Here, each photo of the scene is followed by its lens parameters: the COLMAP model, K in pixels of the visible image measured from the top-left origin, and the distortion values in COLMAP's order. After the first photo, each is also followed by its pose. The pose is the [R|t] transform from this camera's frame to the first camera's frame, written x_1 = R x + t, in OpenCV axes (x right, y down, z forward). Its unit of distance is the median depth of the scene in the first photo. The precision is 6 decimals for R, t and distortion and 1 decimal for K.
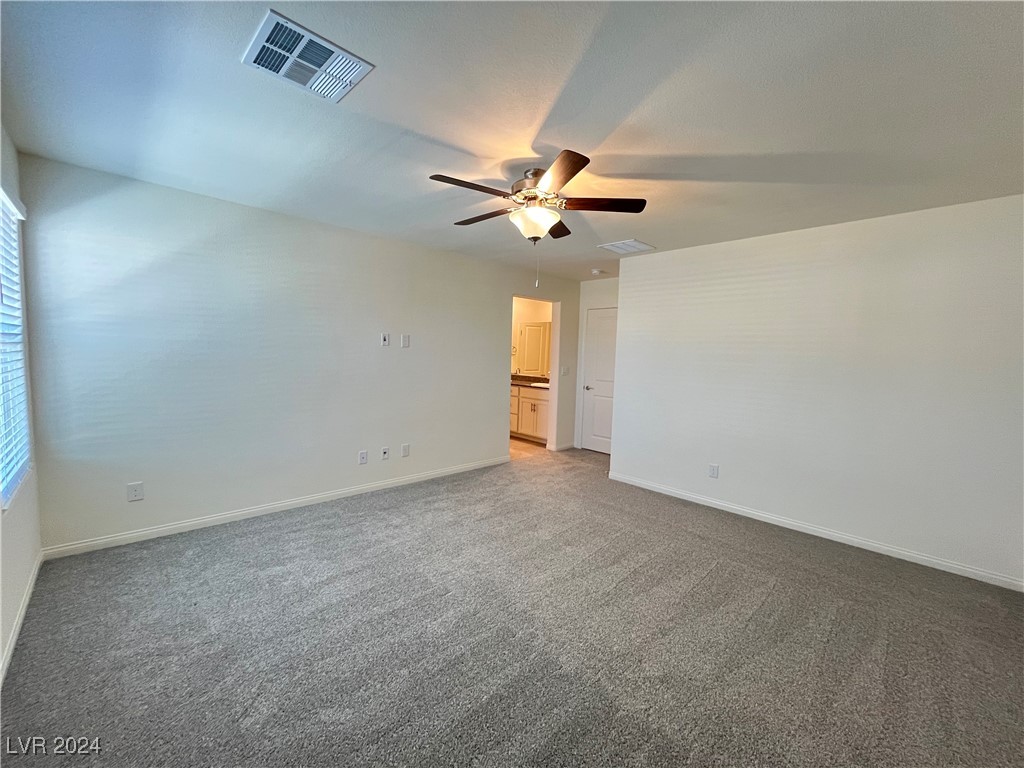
lens RADIAL K [[416.4, 0, 512.6], [0, 416.4, 384.4], [0, 0, 1]] dist [-0.002538, -0.000036]
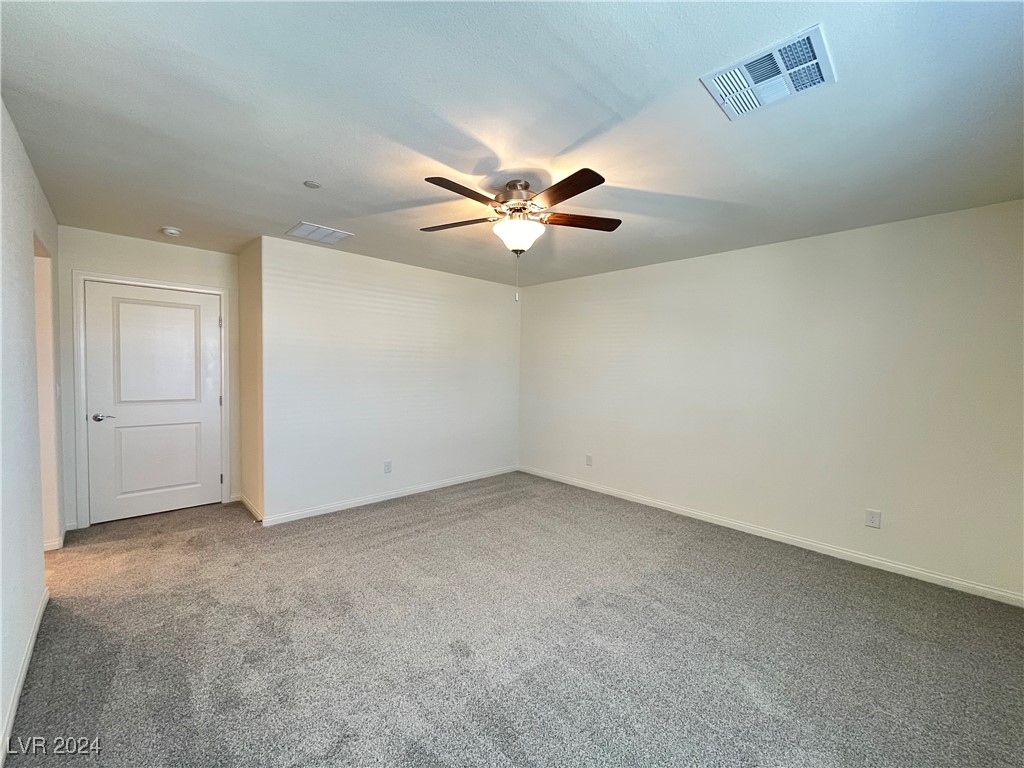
lens RADIAL K [[416.4, 0, 512.6], [0, 416.4, 384.4], [0, 0, 1]] dist [-0.002538, -0.000036]
pose [[-0.001981, -0.071522, 0.997437, -0.592638], [0.056540, 0.995835, 0.071520, -0.069032], [-0.998398, 0.056536, 0.002071, 0.643764]]
